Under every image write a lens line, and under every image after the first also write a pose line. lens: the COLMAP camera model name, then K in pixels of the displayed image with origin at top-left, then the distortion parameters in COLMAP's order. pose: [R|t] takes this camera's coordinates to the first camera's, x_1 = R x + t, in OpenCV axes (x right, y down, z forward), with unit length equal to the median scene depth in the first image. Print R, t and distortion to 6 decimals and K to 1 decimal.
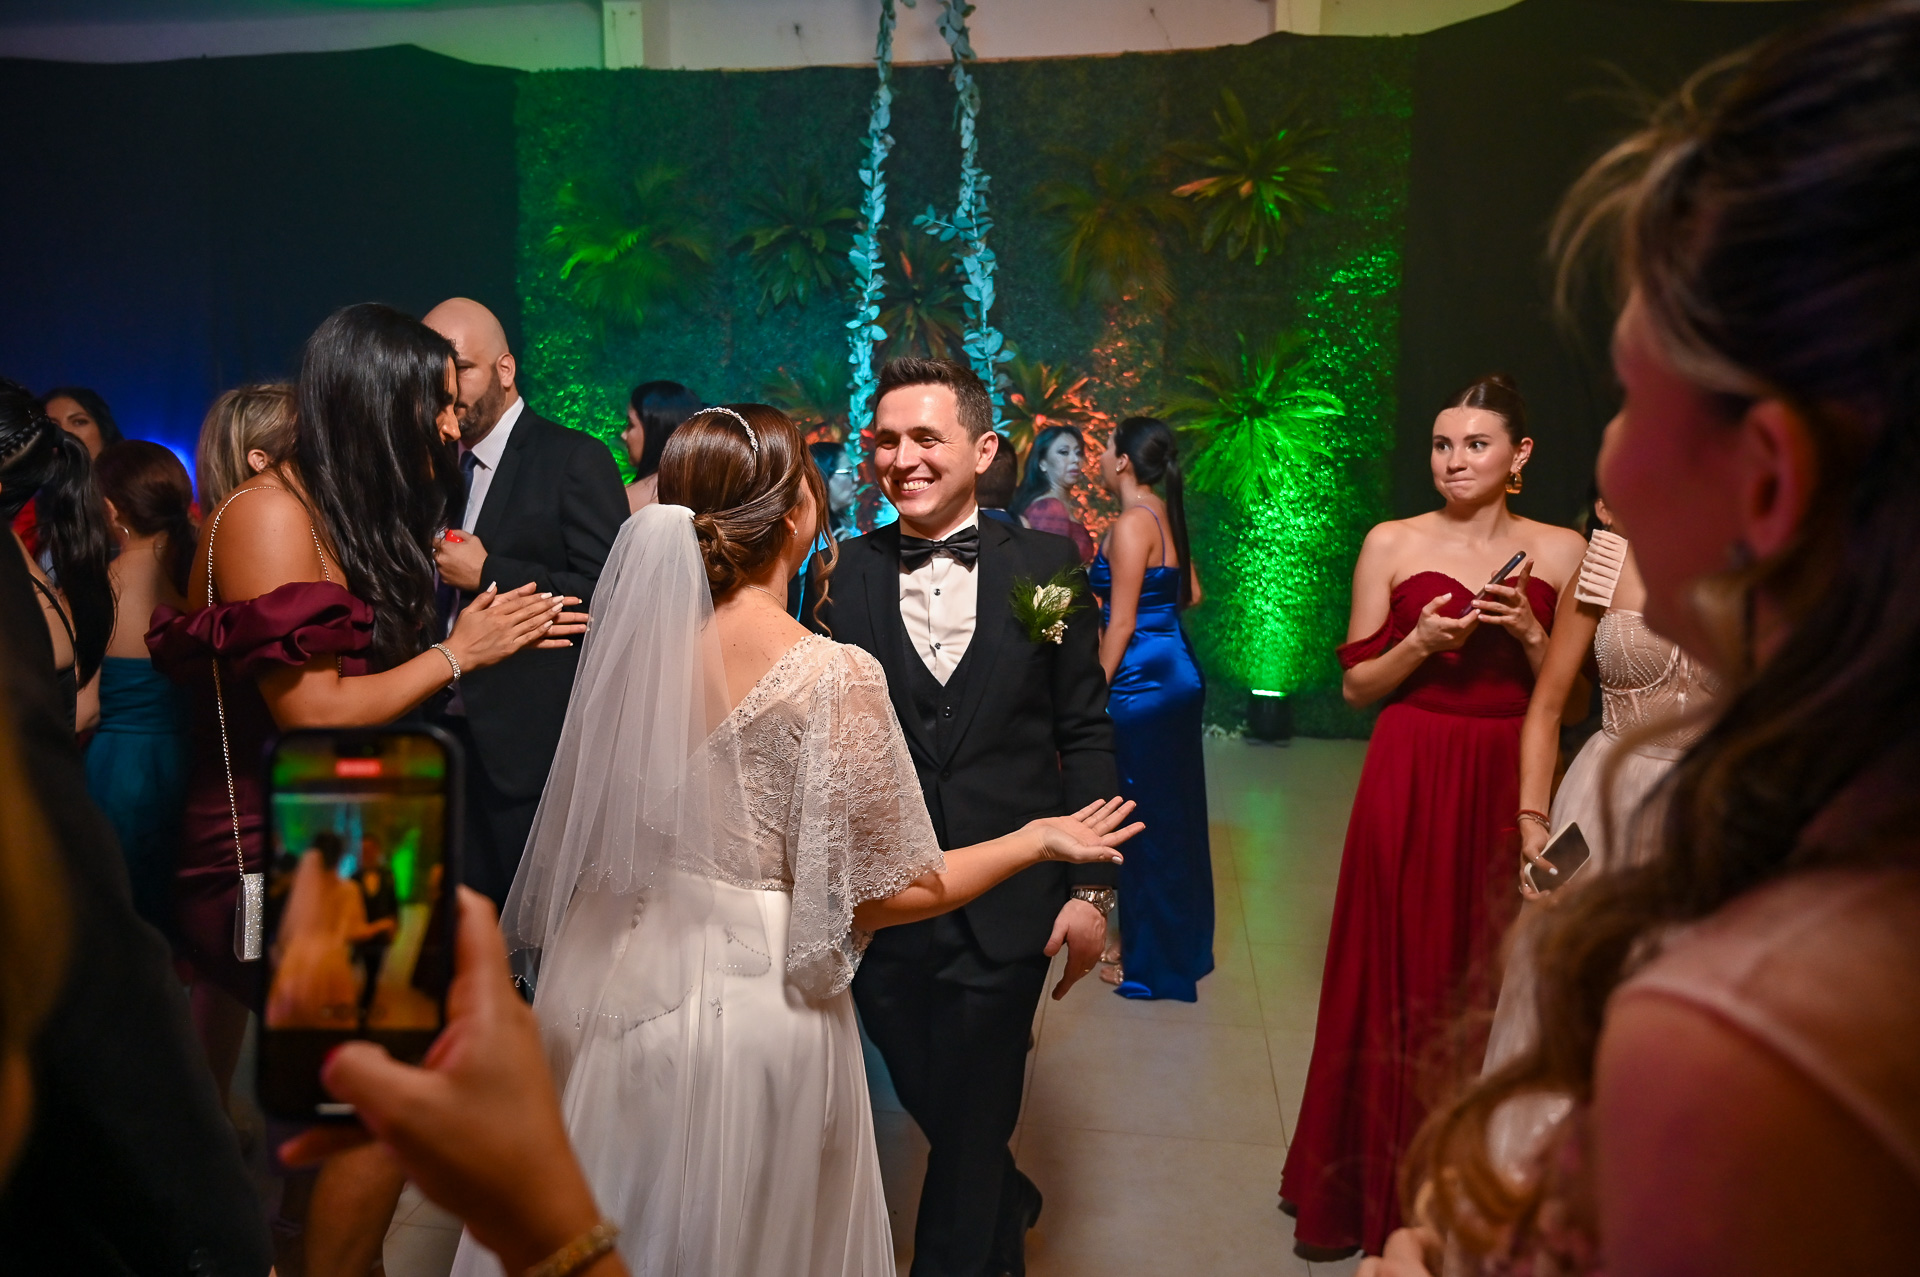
lens RADIAL K [[1286.7, 0, 958.9], [0, 1286.7, 640.6], [0, 0, 1]] dist [-0.005955, 0.005953]
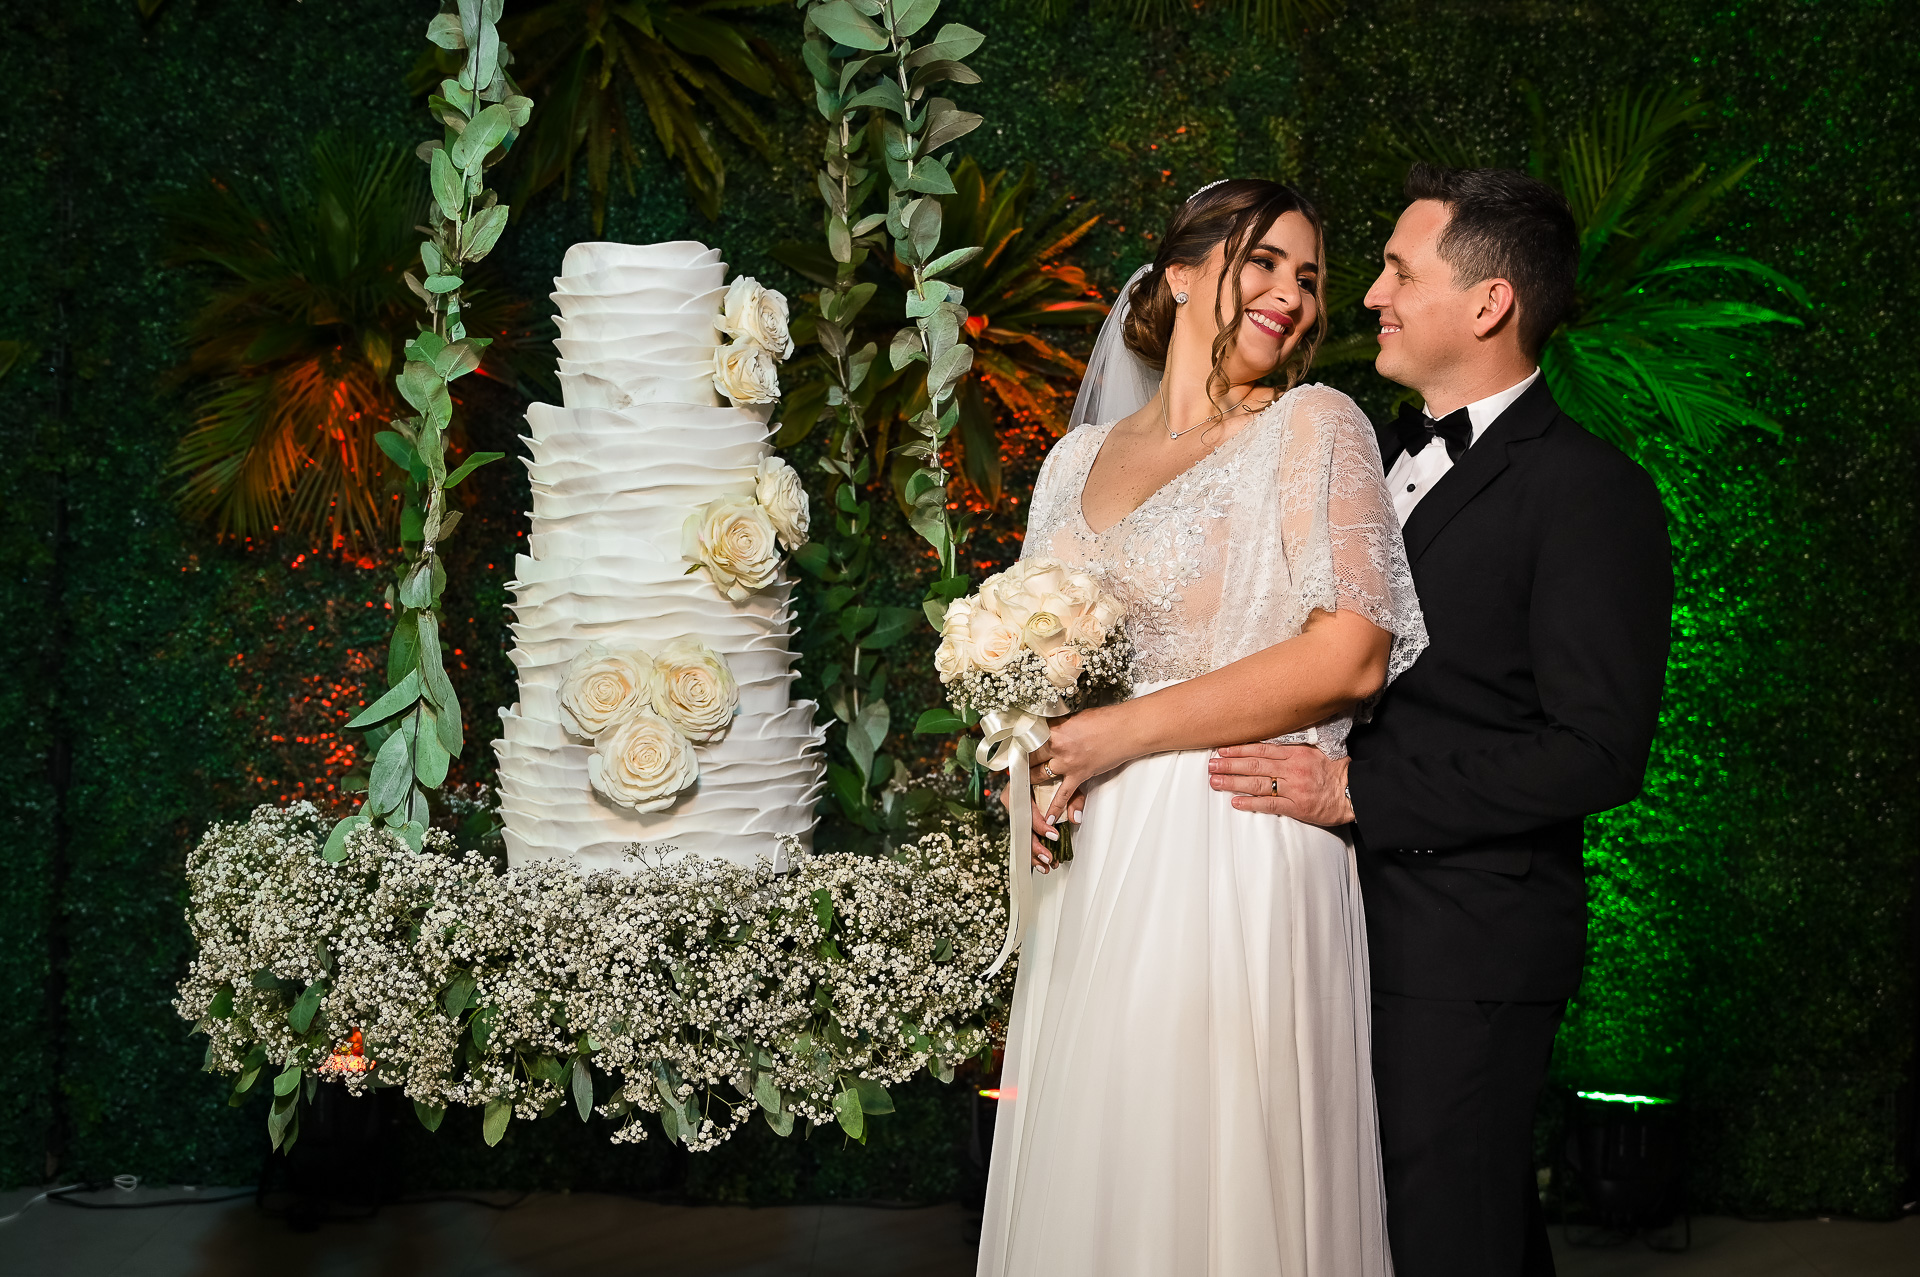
lens RADIAL K [[2315.1, 0, 928.7], [0, 2315.1, 650.9], [0, 0, 1]] dist [0.010371, 0.000000]
pose [[0.989925, 0.002230, 0.141572, -0.038452], [0.012651, 0.994484, -0.104120, -0.017771], [-0.141024, 0.104862, 0.984437, 0.393725]]
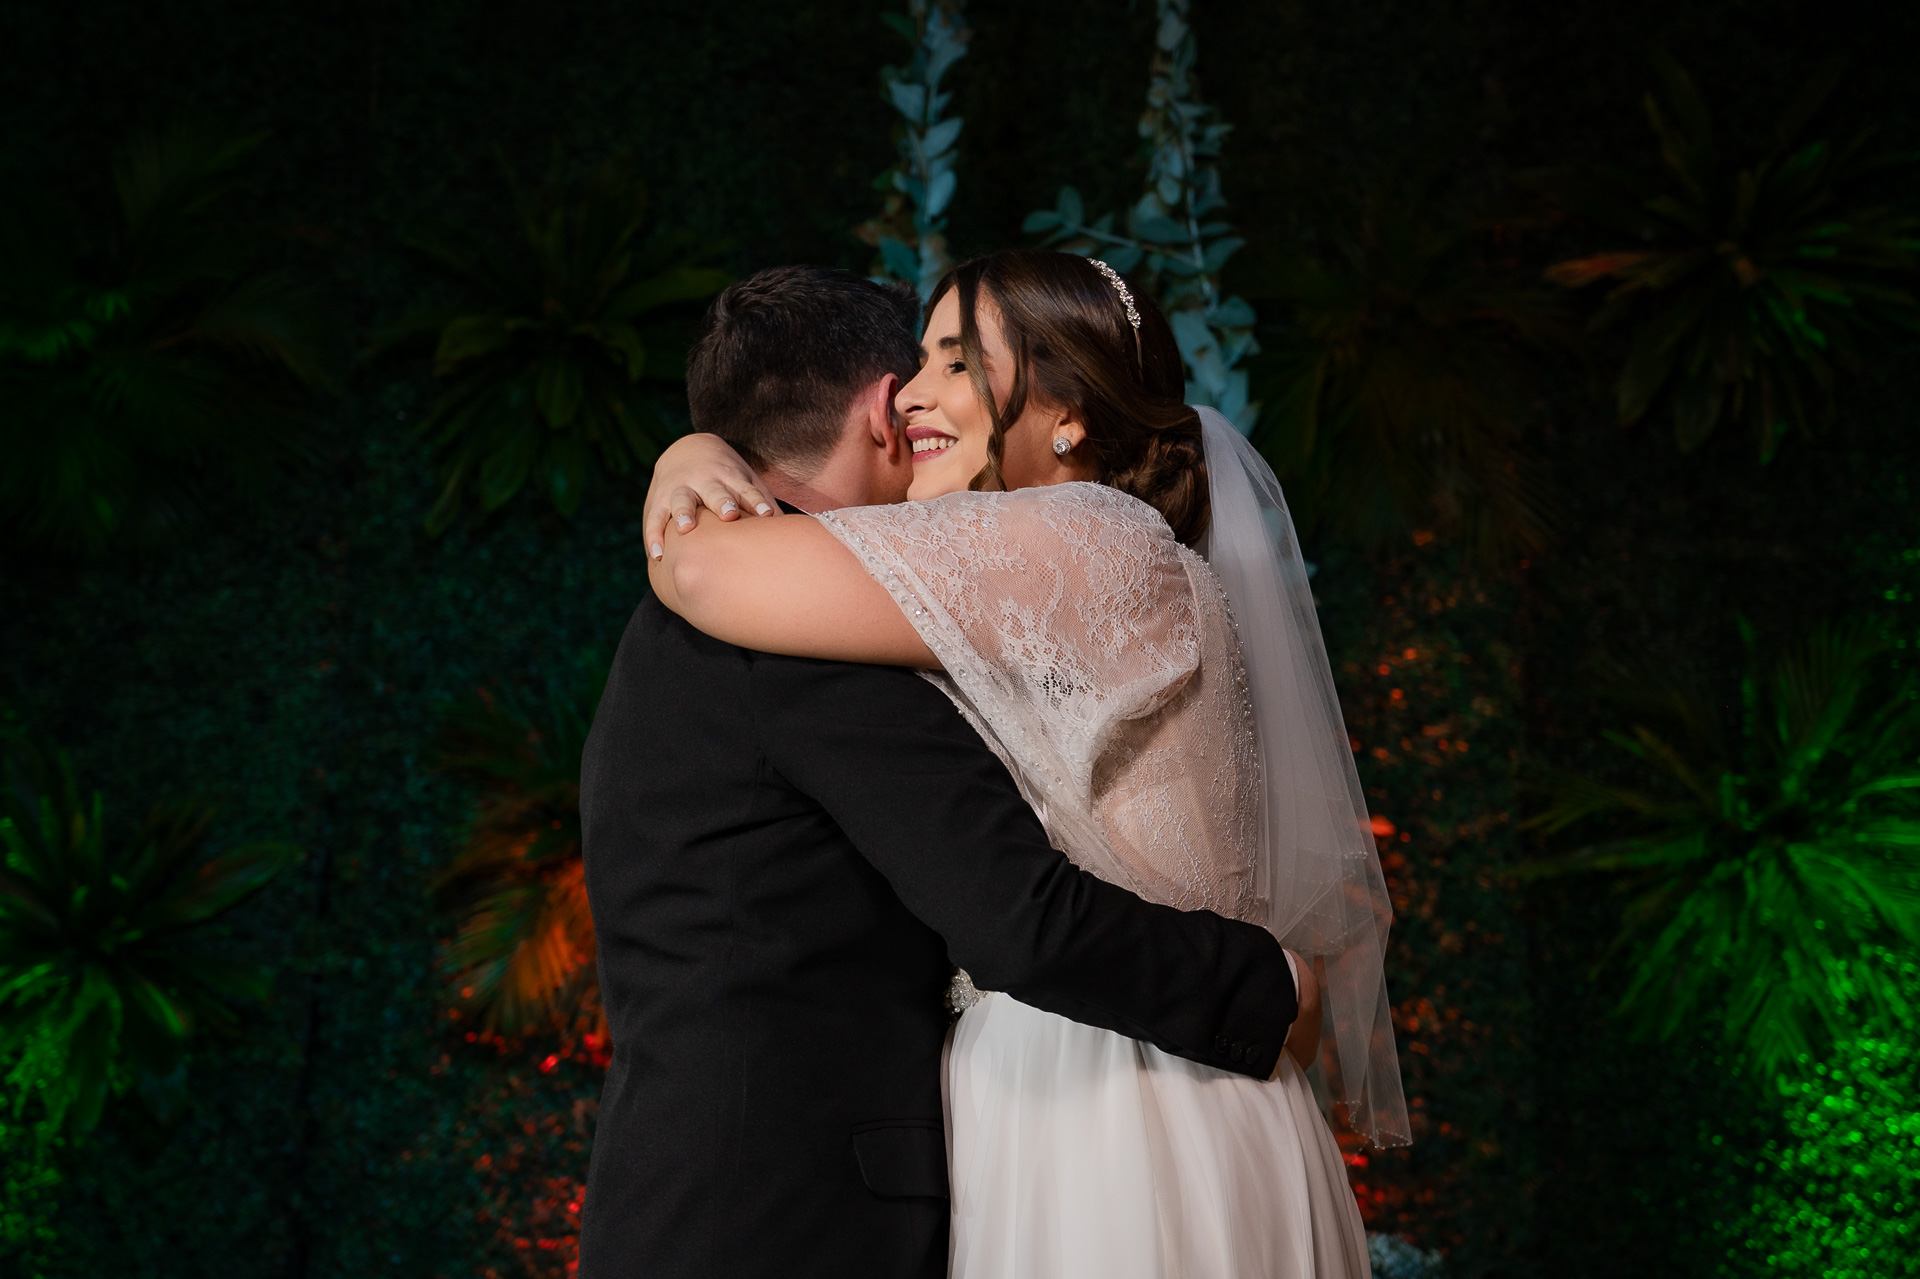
lens RADIAL K [[3085.2, 0, 975.4], [0, 3085.2, 643.2], [0, 0, 1]] dist [0.020482, 0.000000]
pose [[0.982983, 0.045826, 0.177888, -0.167812], [0.015566, 0.944121, -0.329231, 0.066615], [-0.183035, 0.326397, 0.927342, 0.181906]]
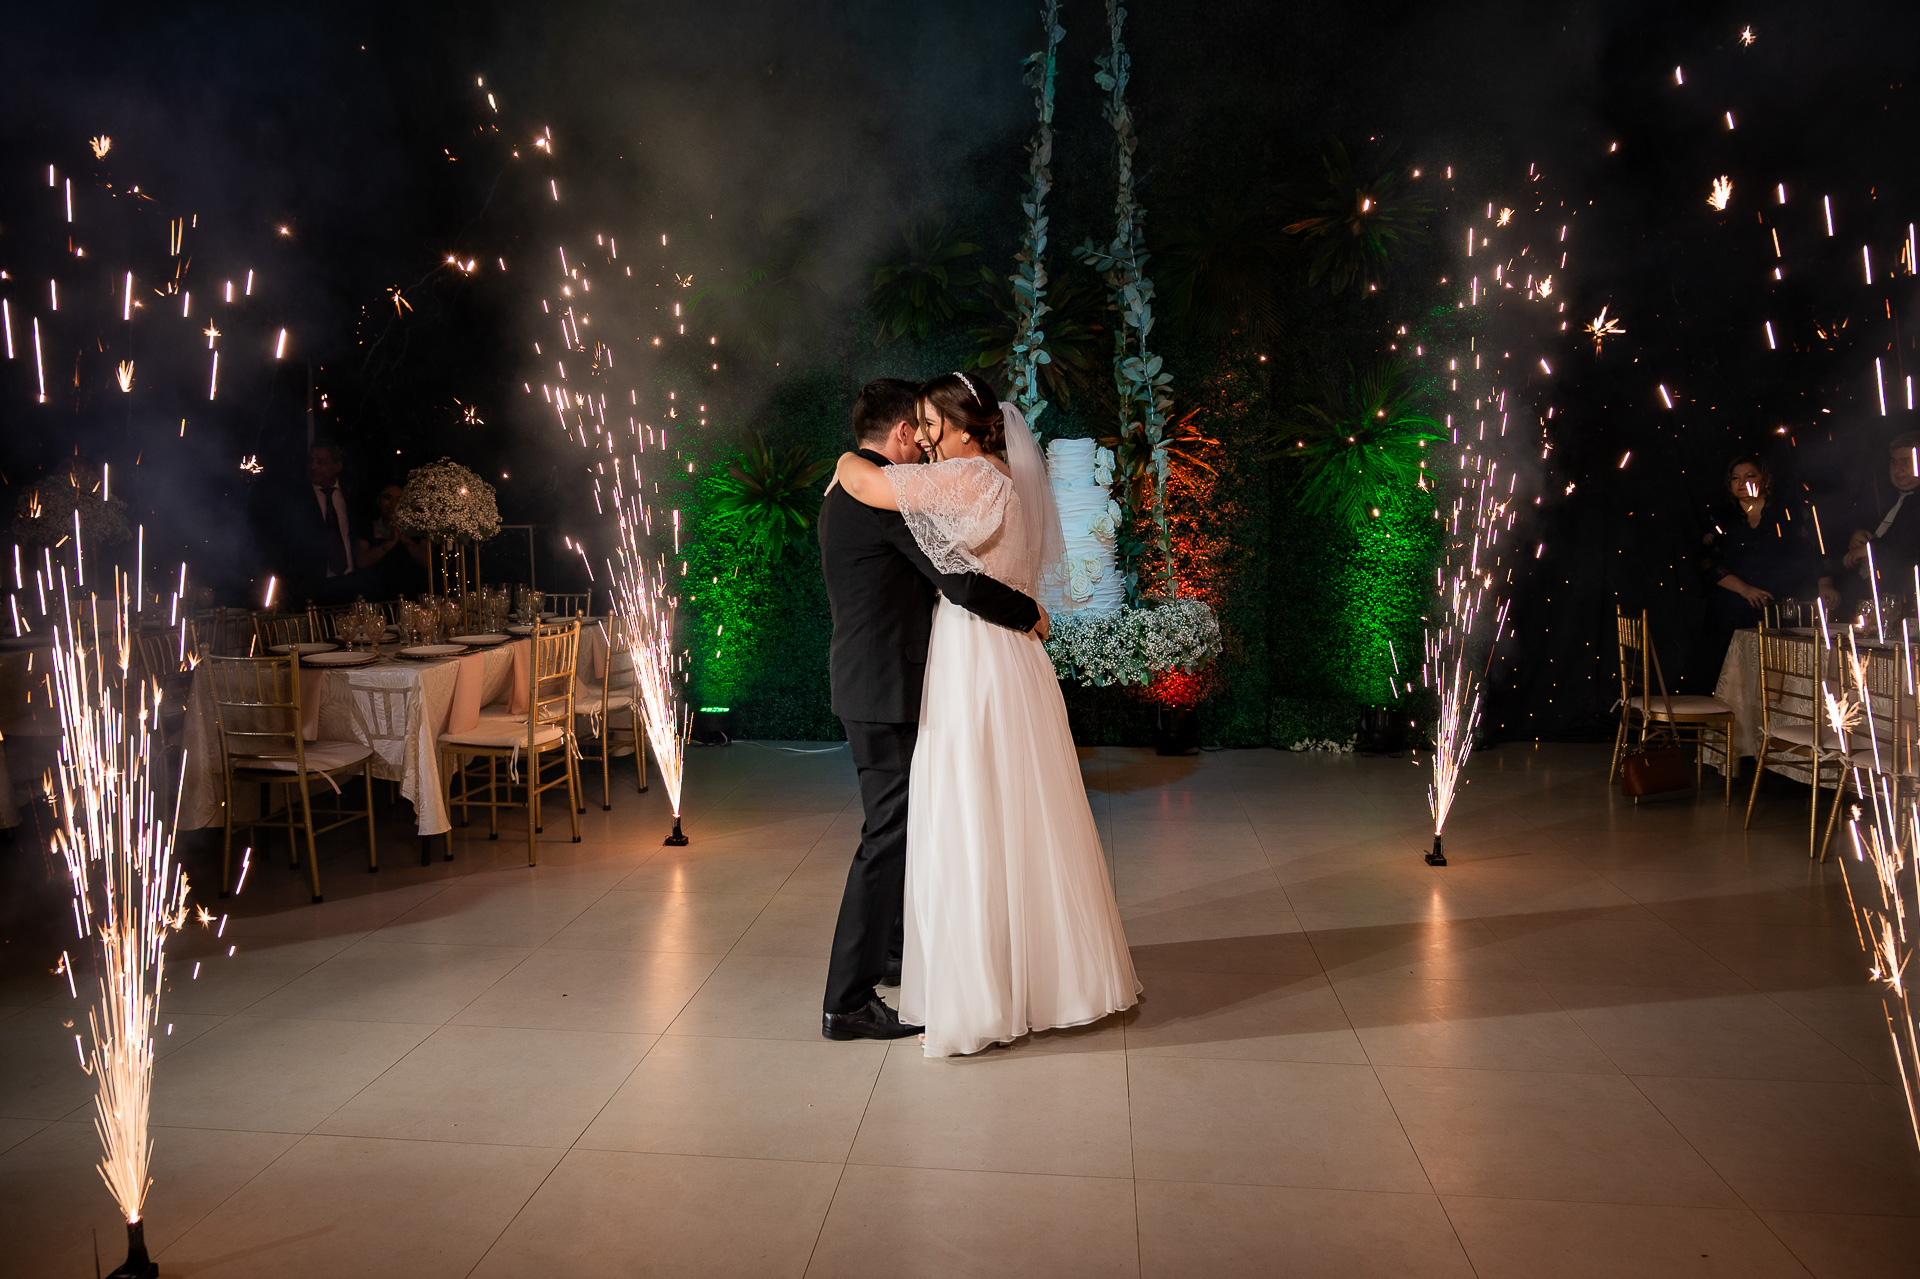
lens RADIAL K [[1286.7, 0, 965.8], [0, 1286.7, 644.3], [0, 0, 1]] dist [-0.005955, 0.005953]
pose [[0.998294, -0.014413, 0.056581, -0.155016], [0.017152, 0.998689, -0.048219, 0.035350], [-0.055812, 0.049107, 0.997233, -0.021581]]
